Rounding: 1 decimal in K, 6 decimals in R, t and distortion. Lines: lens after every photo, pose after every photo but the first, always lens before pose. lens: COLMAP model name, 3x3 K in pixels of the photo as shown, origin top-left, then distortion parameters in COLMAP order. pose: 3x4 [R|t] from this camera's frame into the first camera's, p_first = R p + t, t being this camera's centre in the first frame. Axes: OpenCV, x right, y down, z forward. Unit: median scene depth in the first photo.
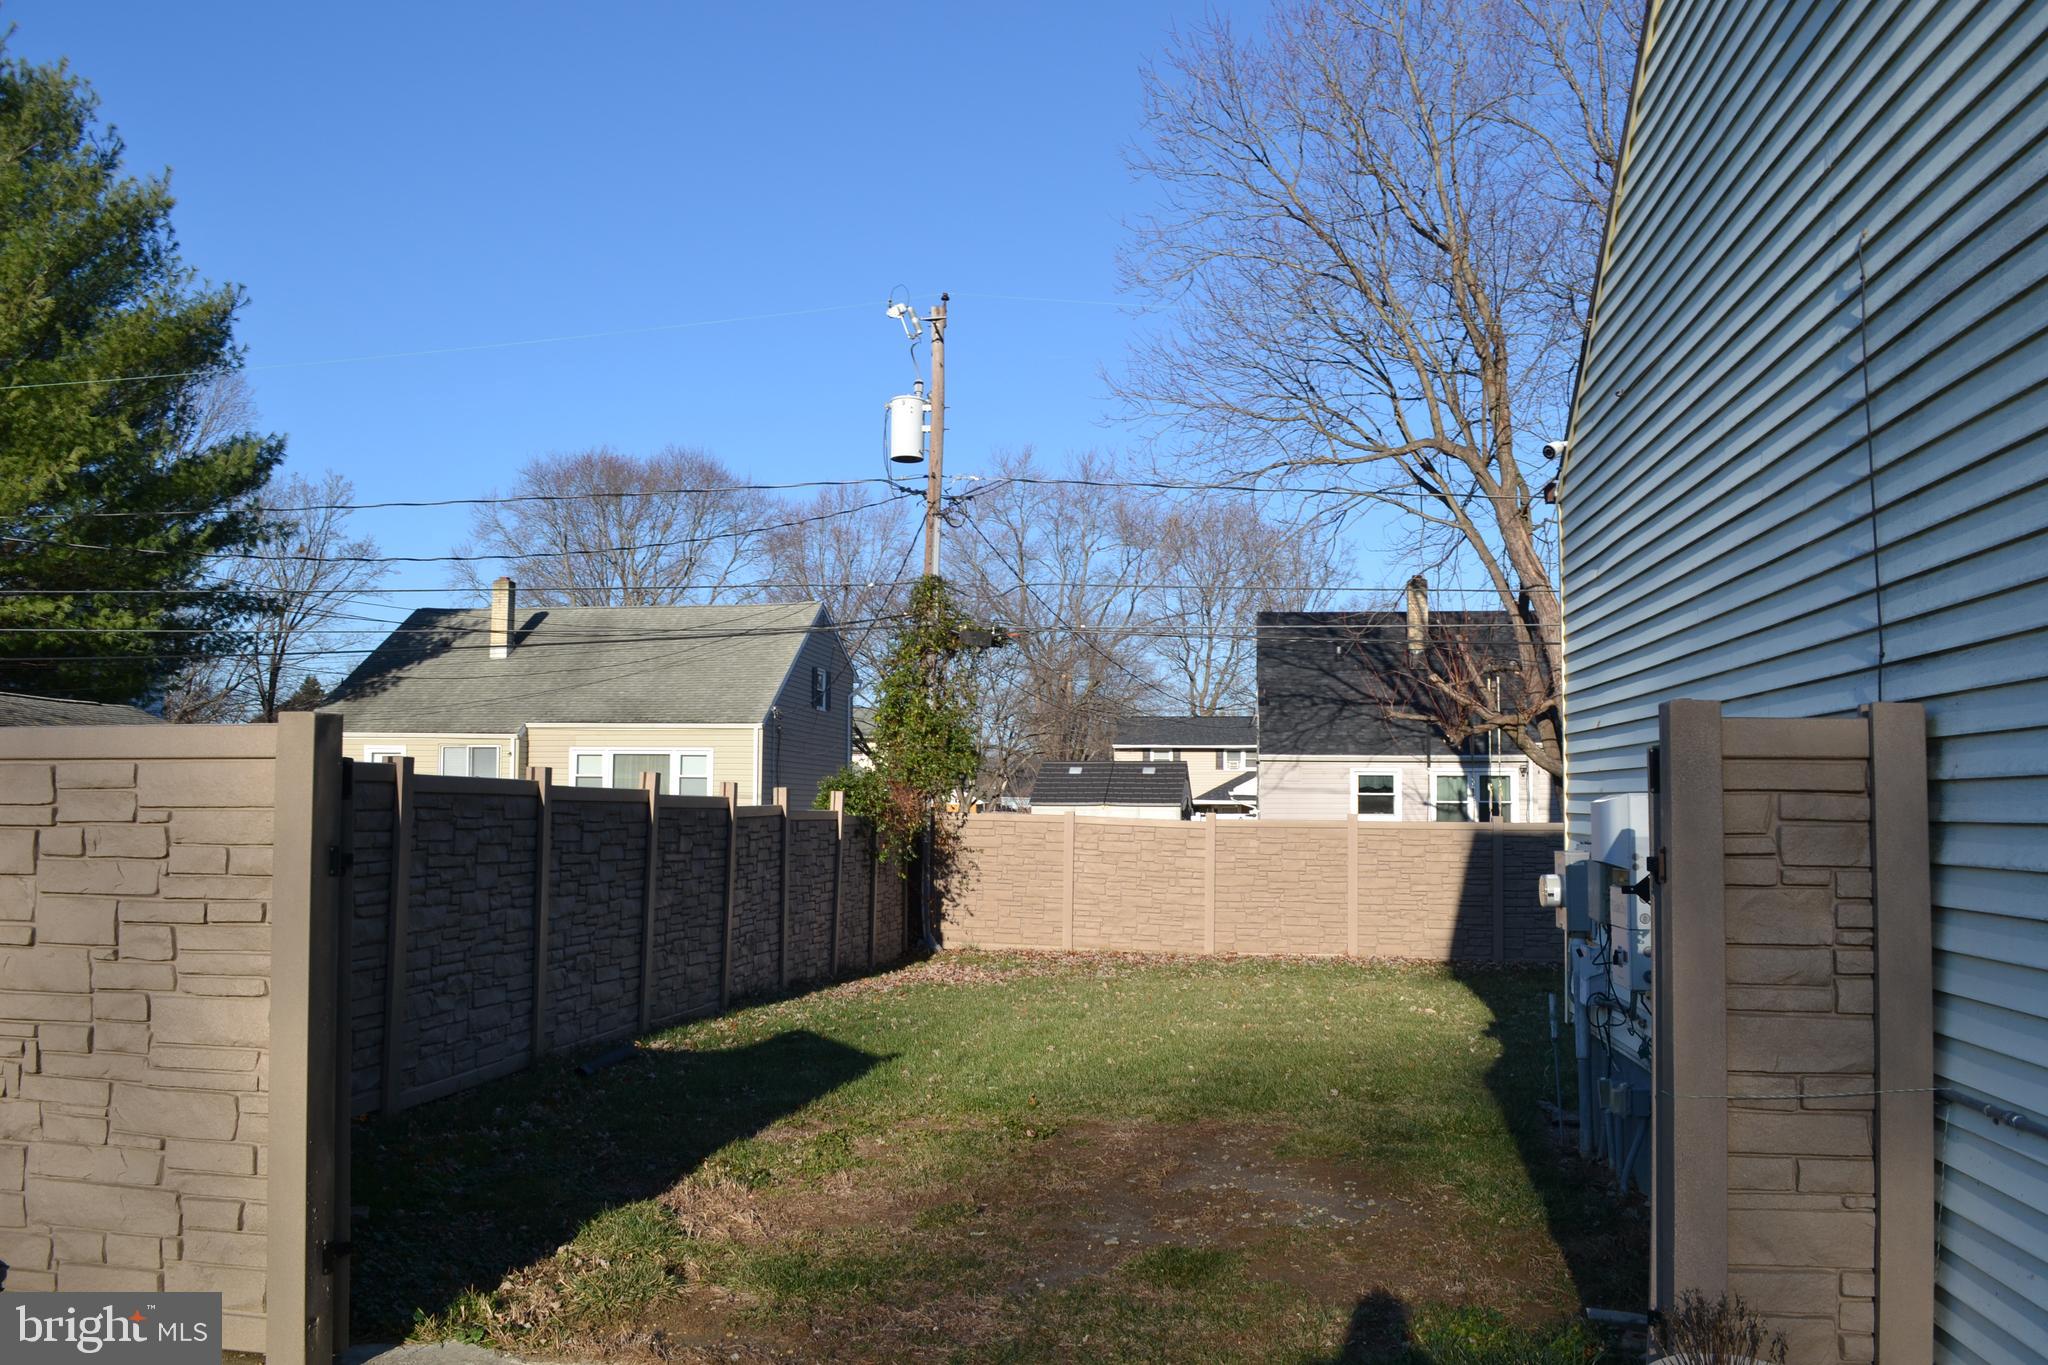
lens RADIAL K [[1638.1, 0, 1014.4], [0, 1638.1, 686.1], [0, 0, 1]] dist [-0.071949, 0.008314]
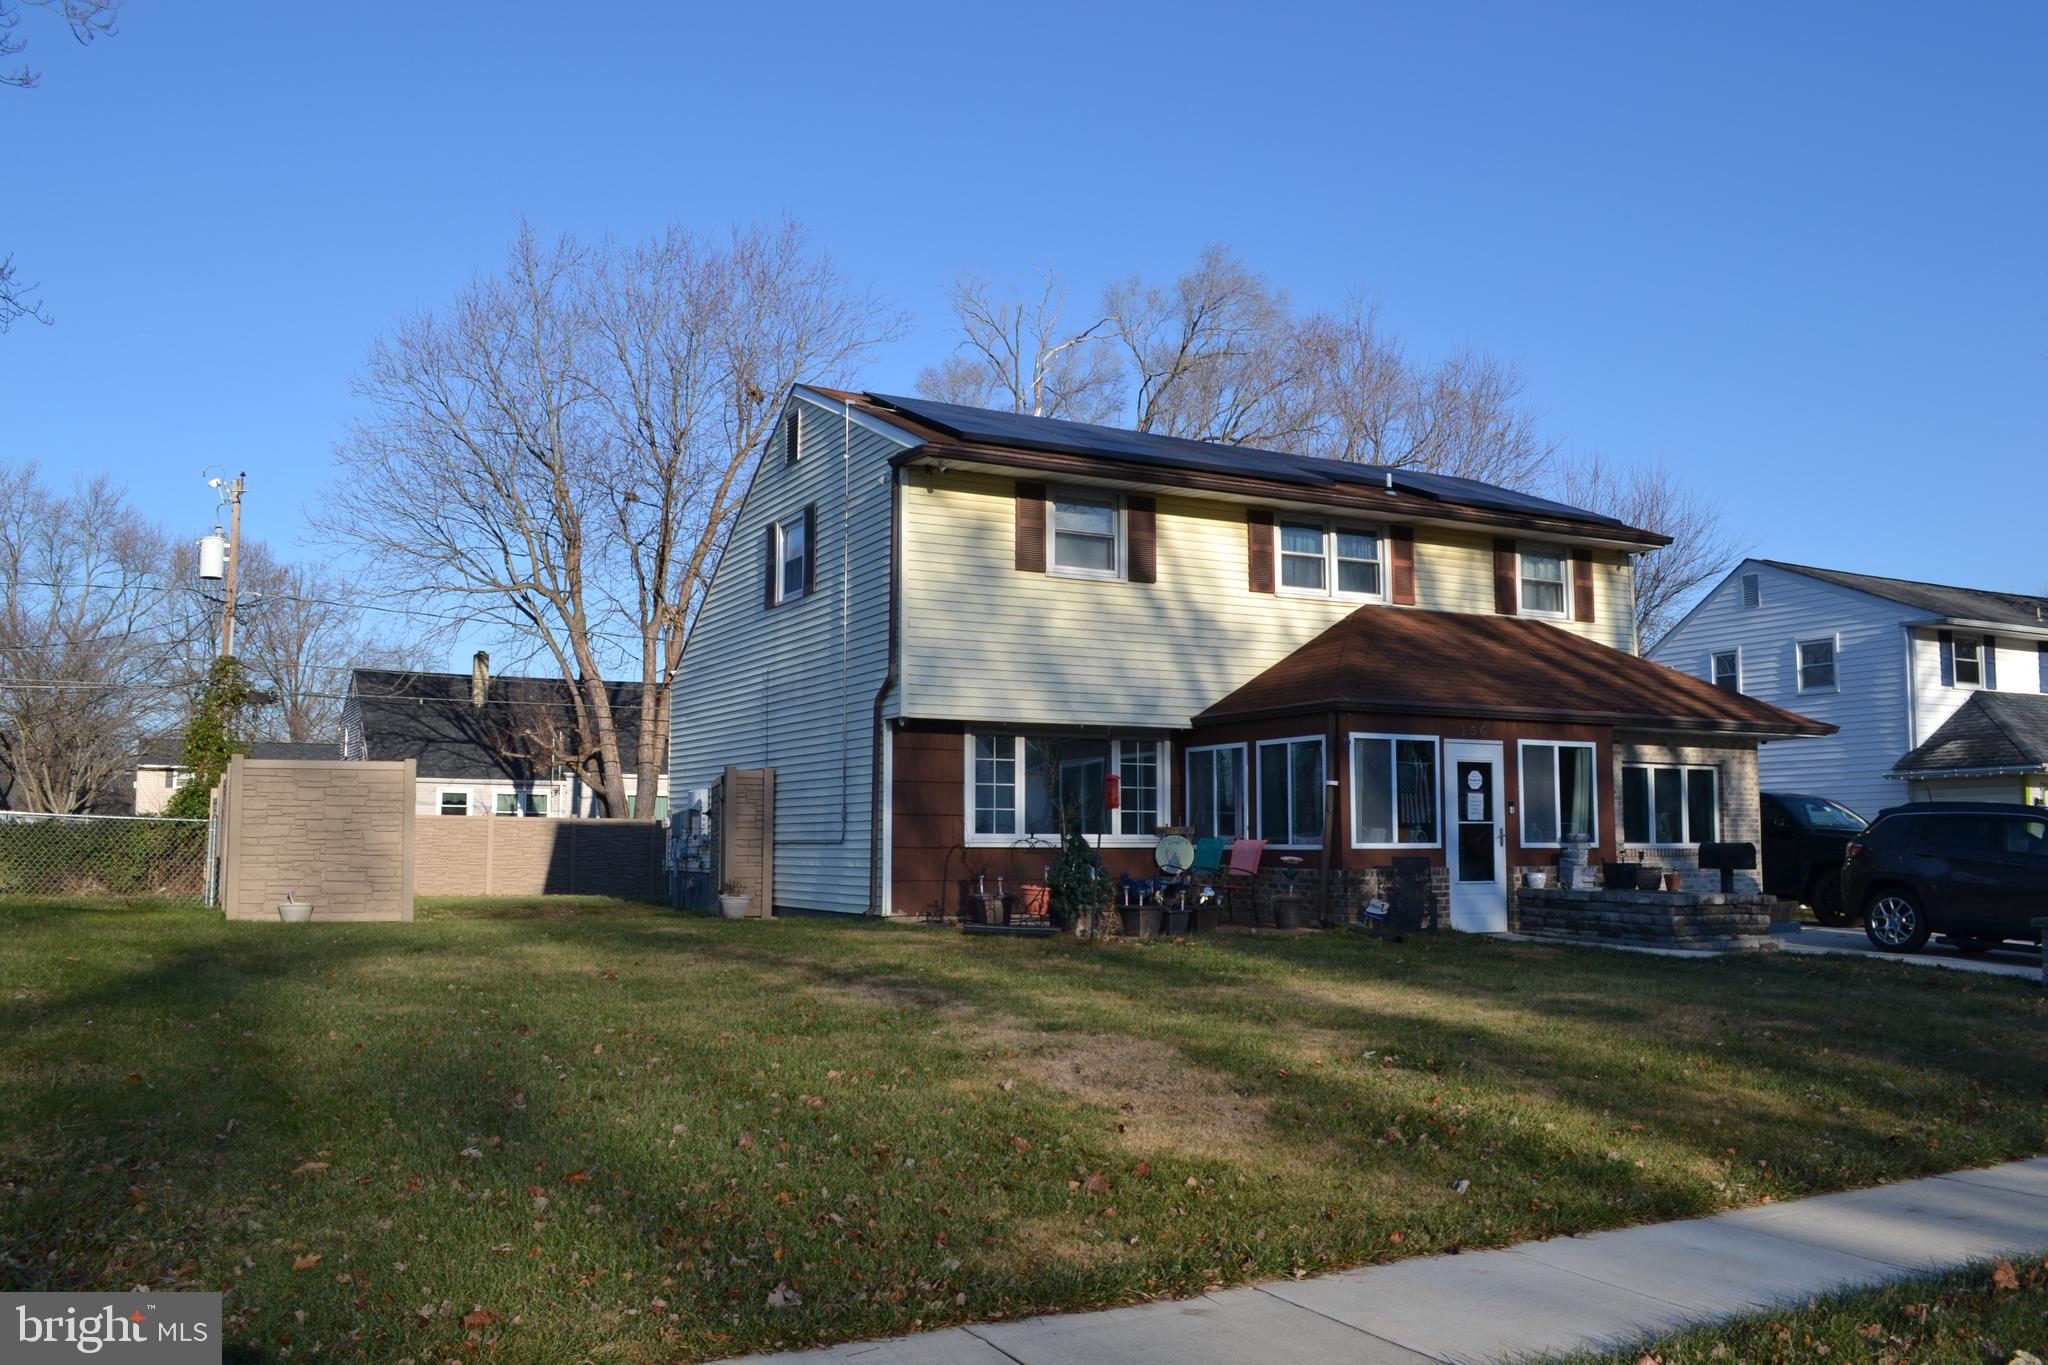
lens RADIAL K [[1638.1, 0, 1014.4], [0, 1638.1, 686.1], [0, 0, 1]] dist [-0.071949, 0.008314]
pose [[0.806102, 0.051954, 0.589492, -0.255331], [-0.041300, 0.998649, -0.031539, -0.015775], [-0.590334, 0.001077, 0.807158, -0.491413]]
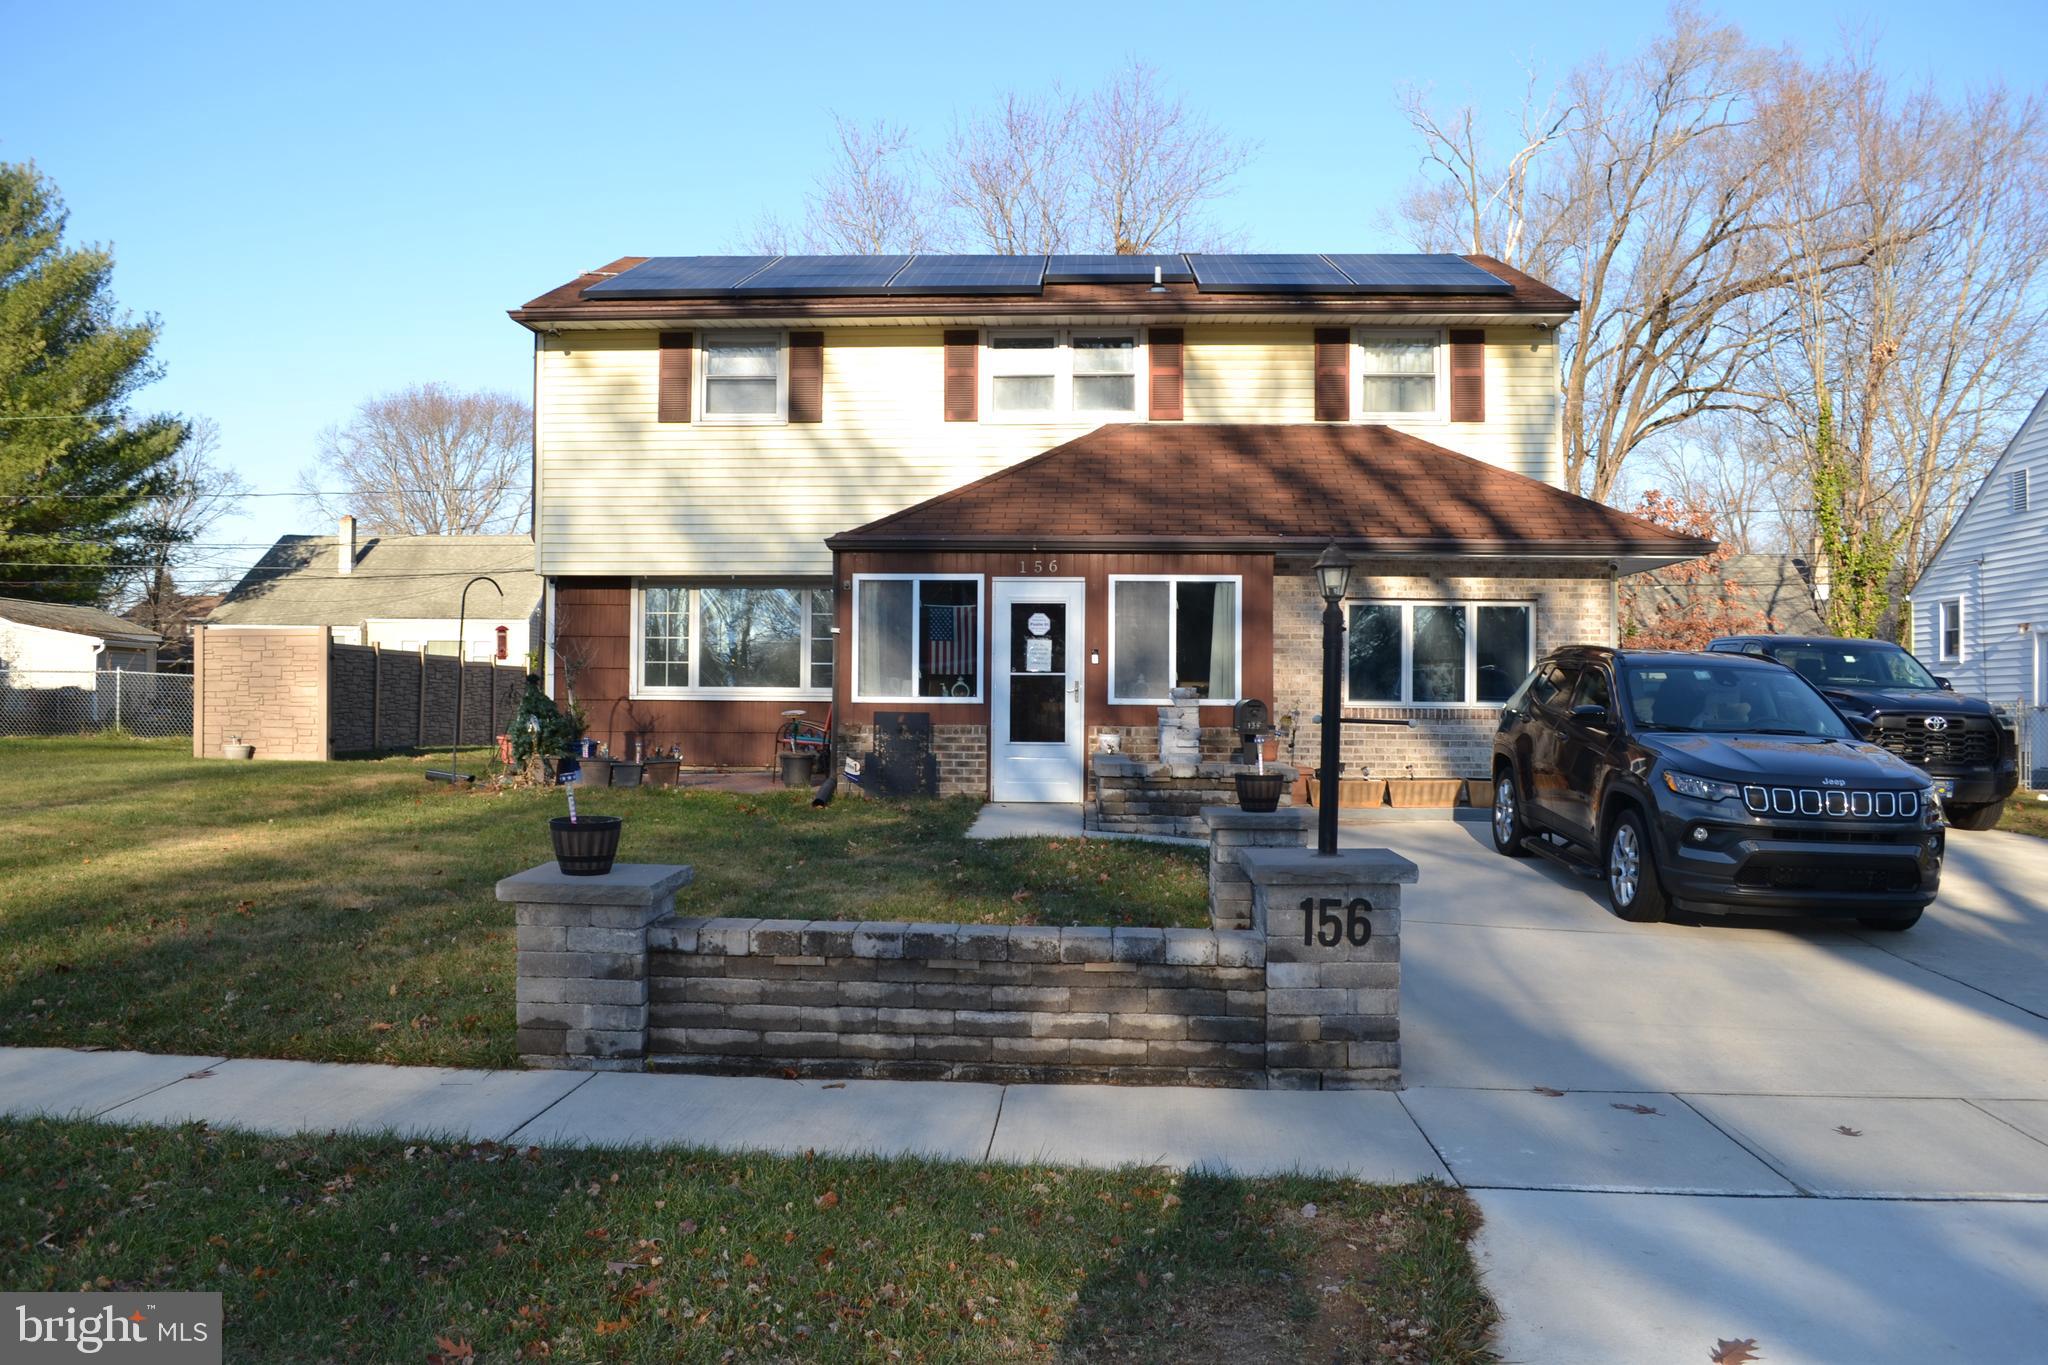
lens RADIAL K [[1638.1, 0, 1014.4], [0, 1638.1, 686.1], [0, 0, 1]] dist [-0.071949, 0.008314]
pose [[0.995780, 0.002553, 0.091736, 0.181028], [-0.008610, 0.997803, 0.065688, -0.021495], [-0.091367, -0.066201, 0.993614, -0.619640]]
